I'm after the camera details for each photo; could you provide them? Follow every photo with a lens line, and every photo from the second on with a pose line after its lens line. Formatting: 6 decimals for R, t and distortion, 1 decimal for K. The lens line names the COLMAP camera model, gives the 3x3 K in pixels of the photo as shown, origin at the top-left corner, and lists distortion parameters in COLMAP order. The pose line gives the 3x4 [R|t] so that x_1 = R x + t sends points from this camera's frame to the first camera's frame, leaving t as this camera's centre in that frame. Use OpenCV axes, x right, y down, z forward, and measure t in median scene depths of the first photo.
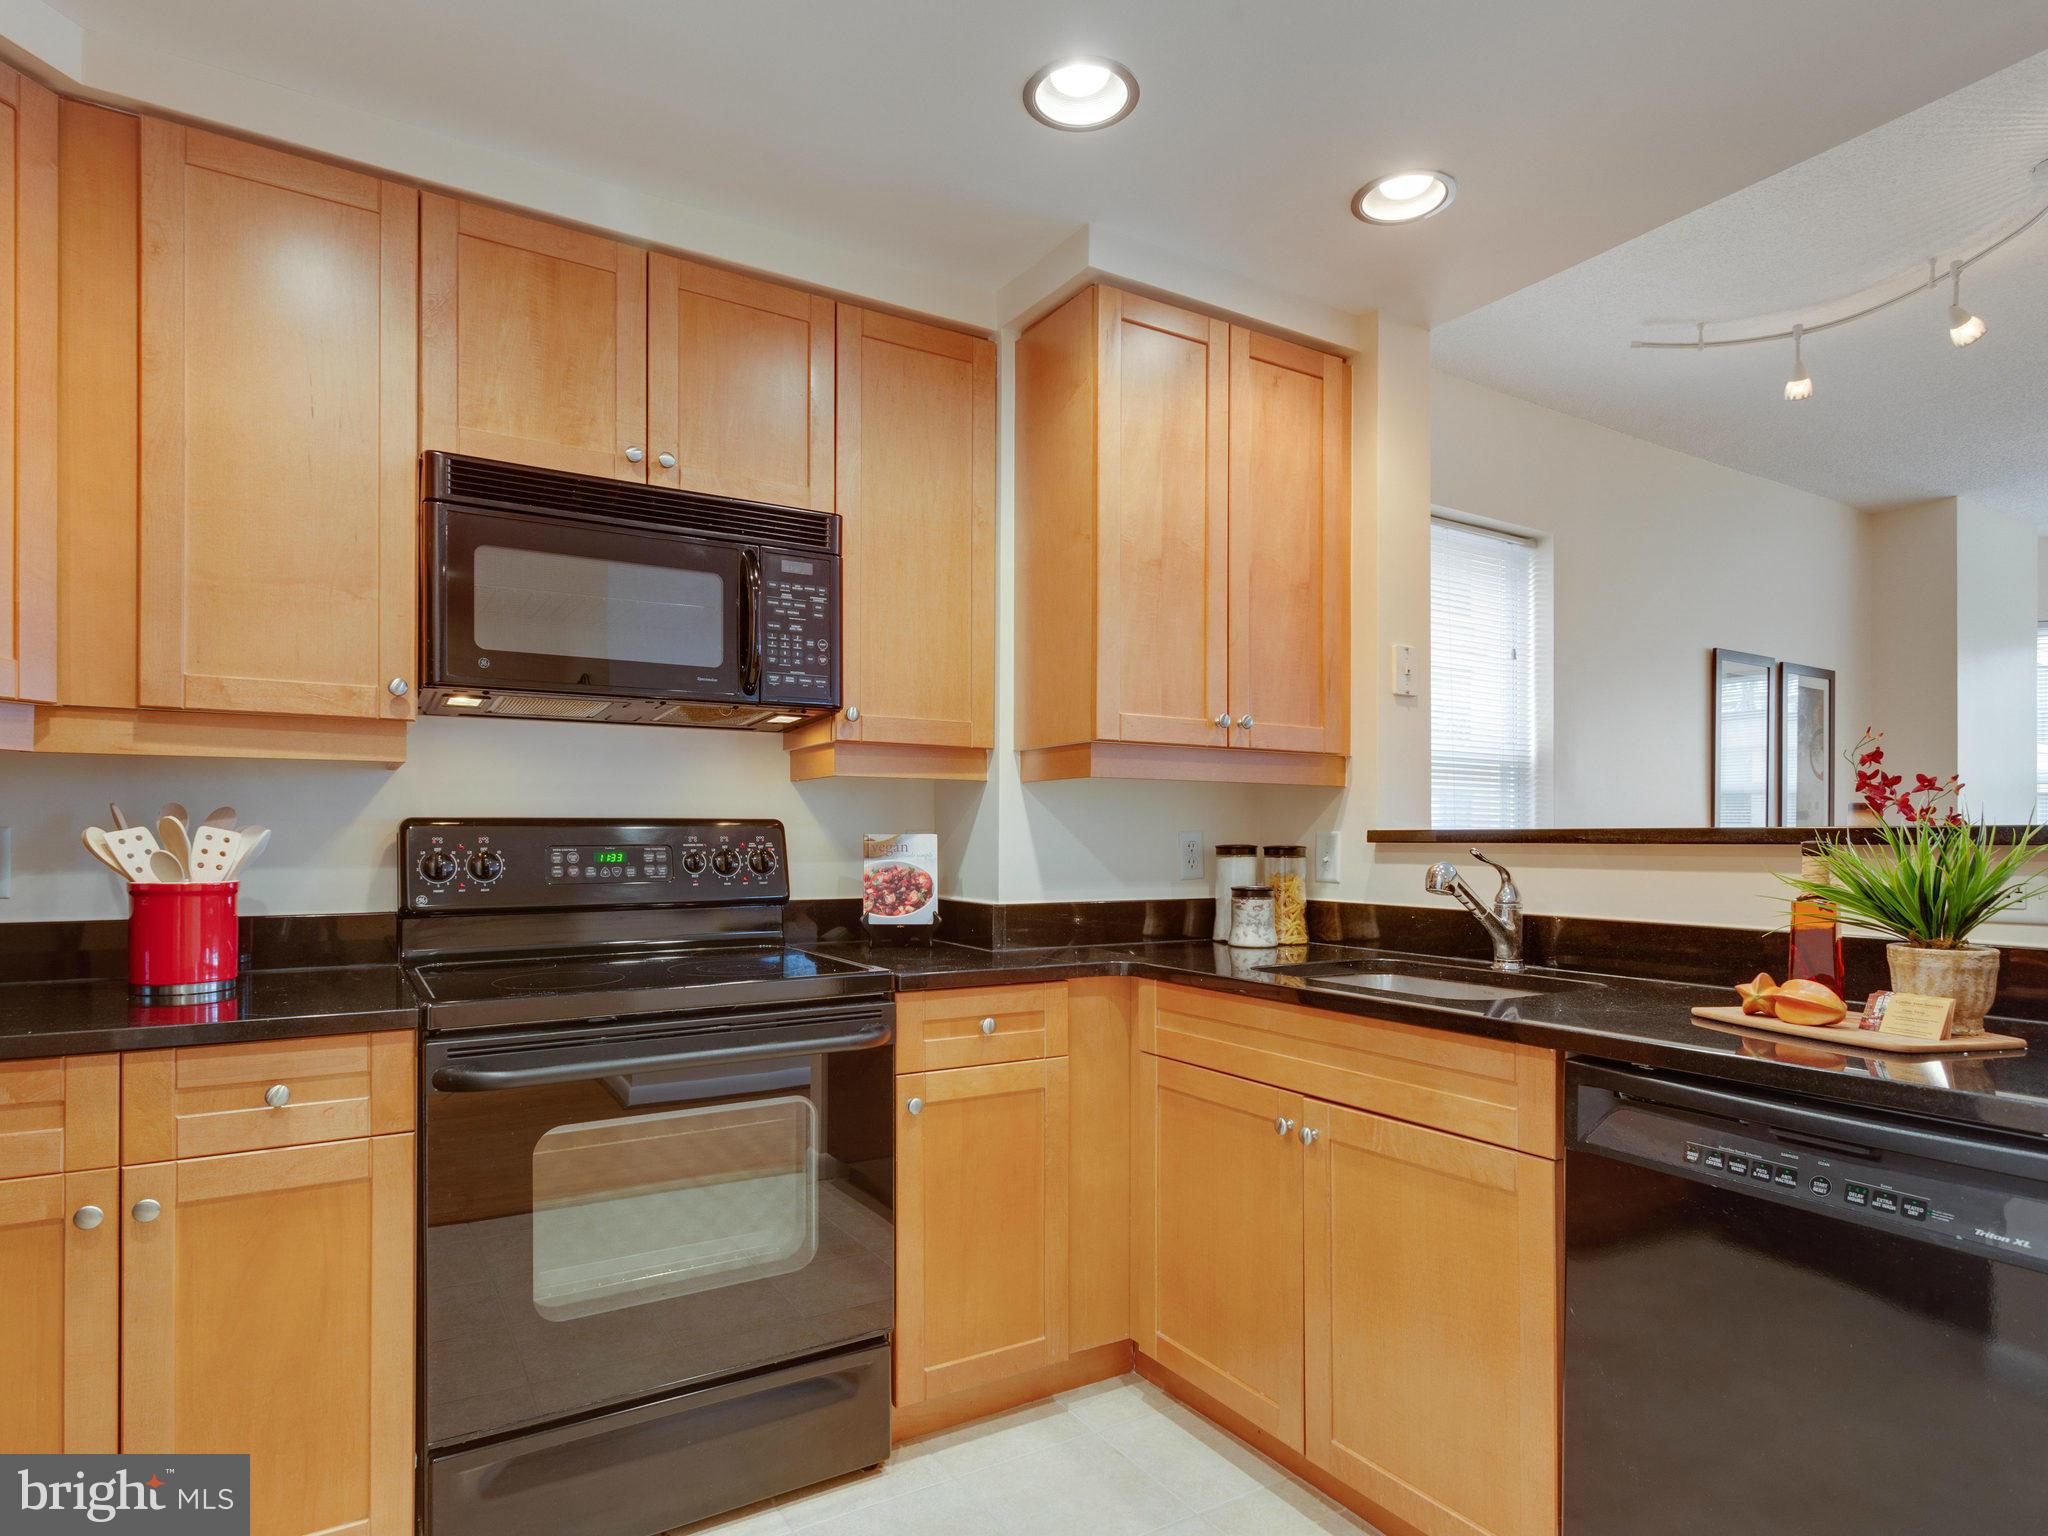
lens RADIAL K [[1105.8, 0, 1017.7], [0, 1105.8, 820.0], [0, 0, 1]] dist [-0.004410, 0.003764]
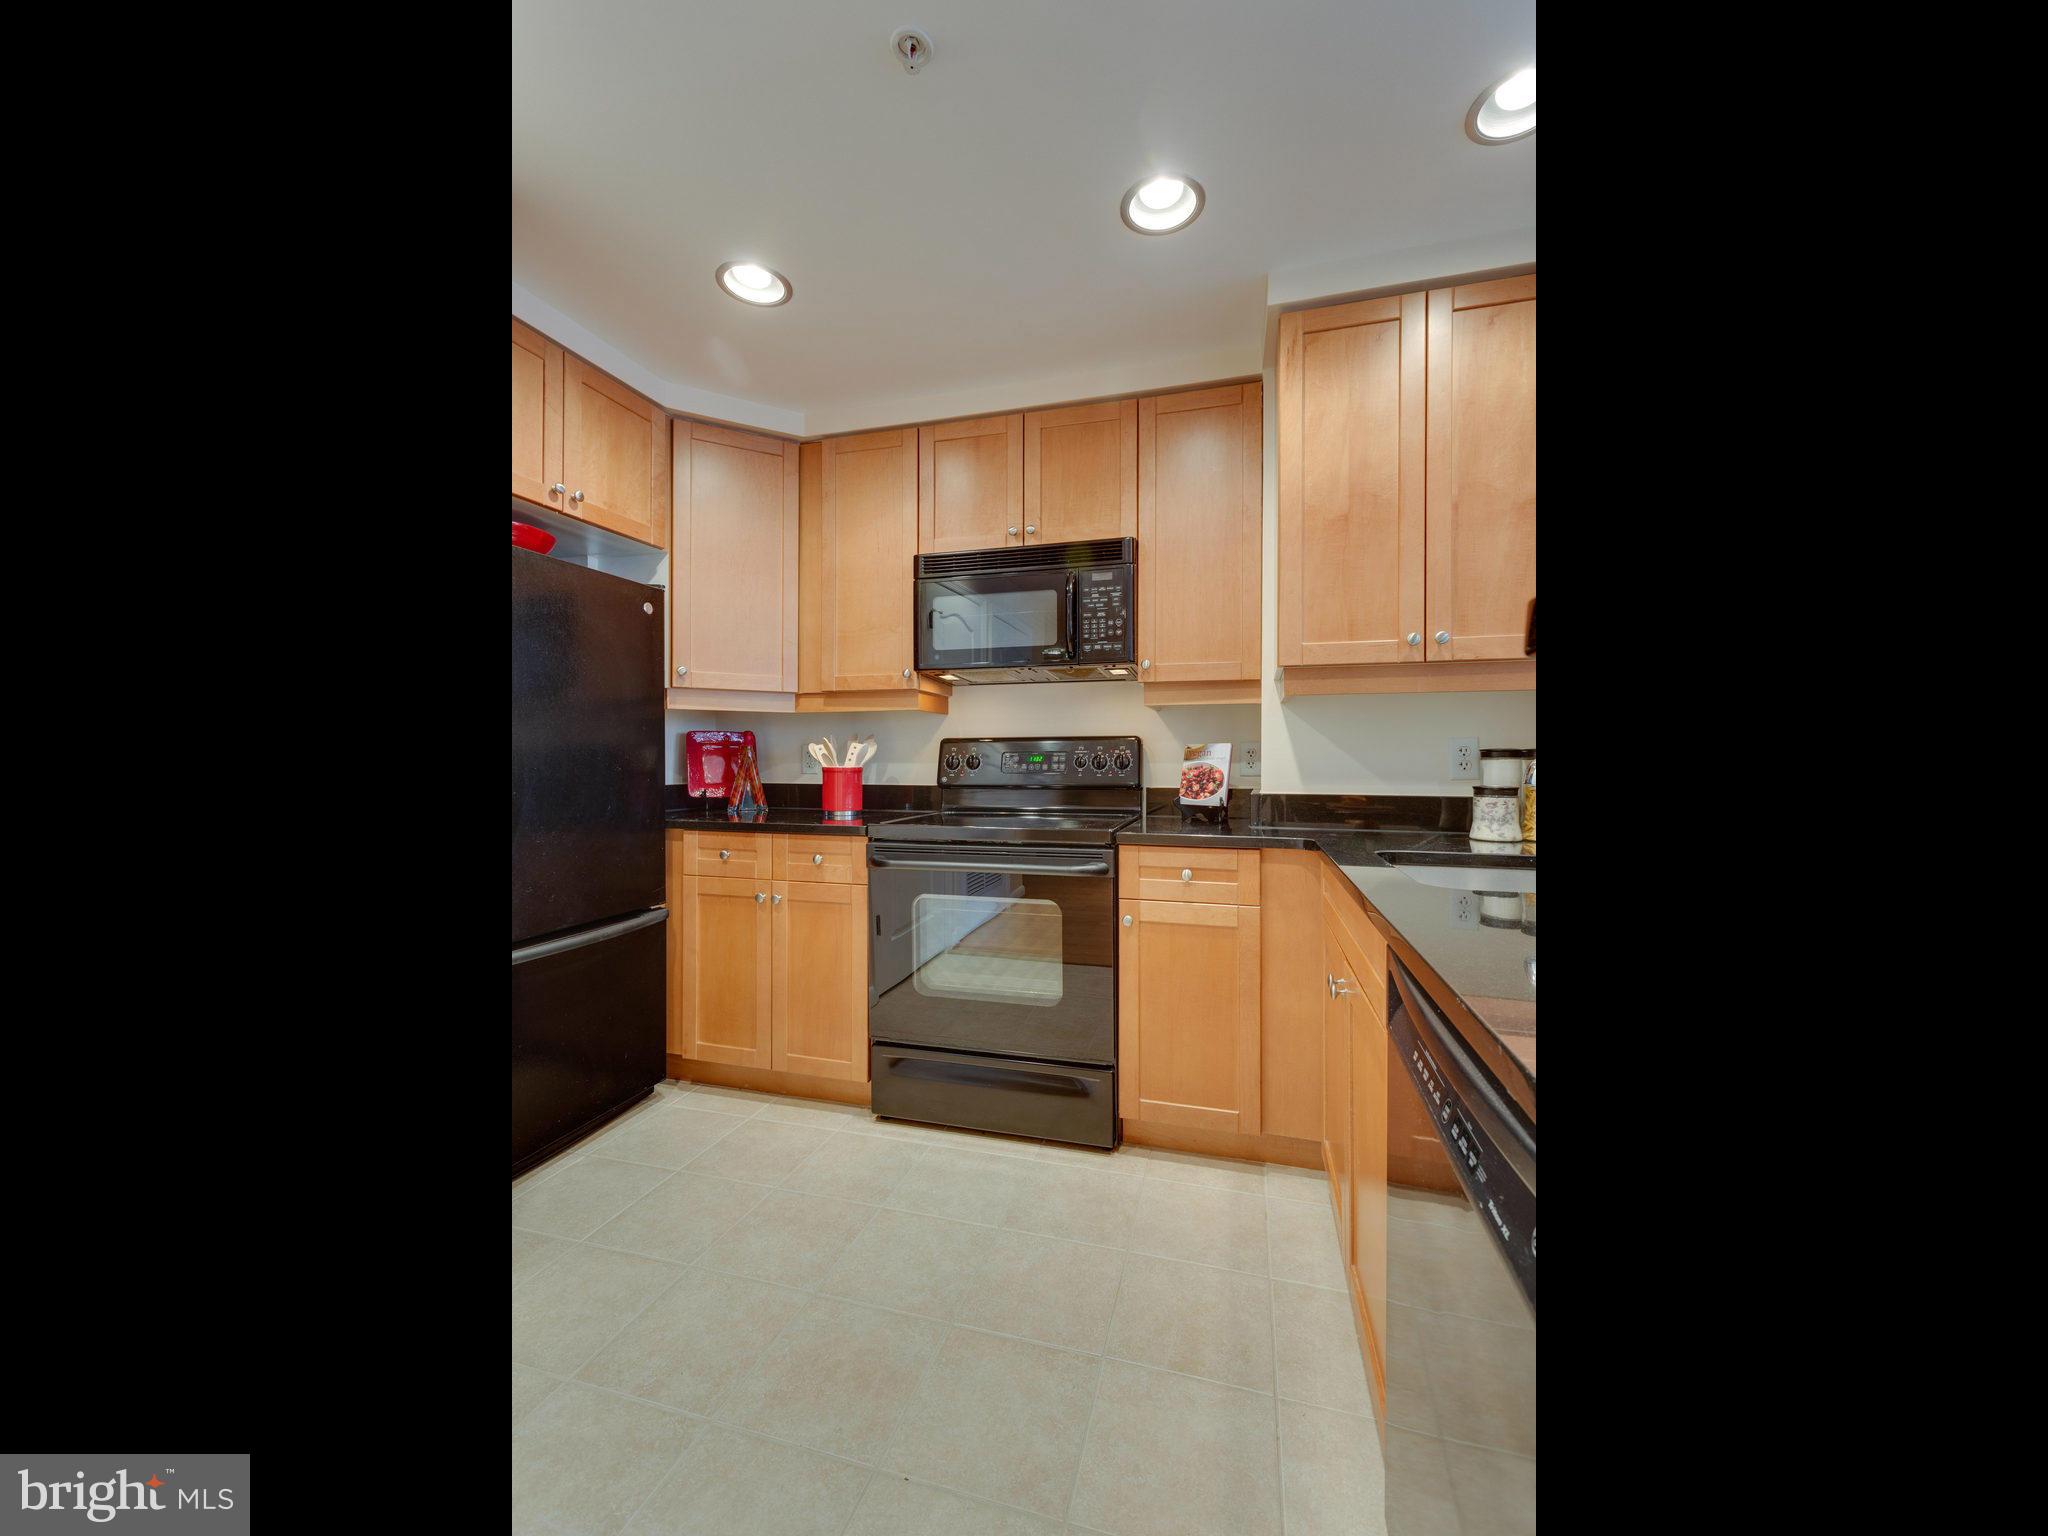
lens RADIAL K [[722.7, 0, 1033.2], [0, 722.7, 748.3], [0, 0, 1]] dist [-0.002185, 0.000041]
pose [[0.688007, -0.014043, -0.725568, 0.473402], [0.011459, 0.999898, -0.008487, 0.027122], [0.725613, -0.002475, 0.688098, 0.201484]]
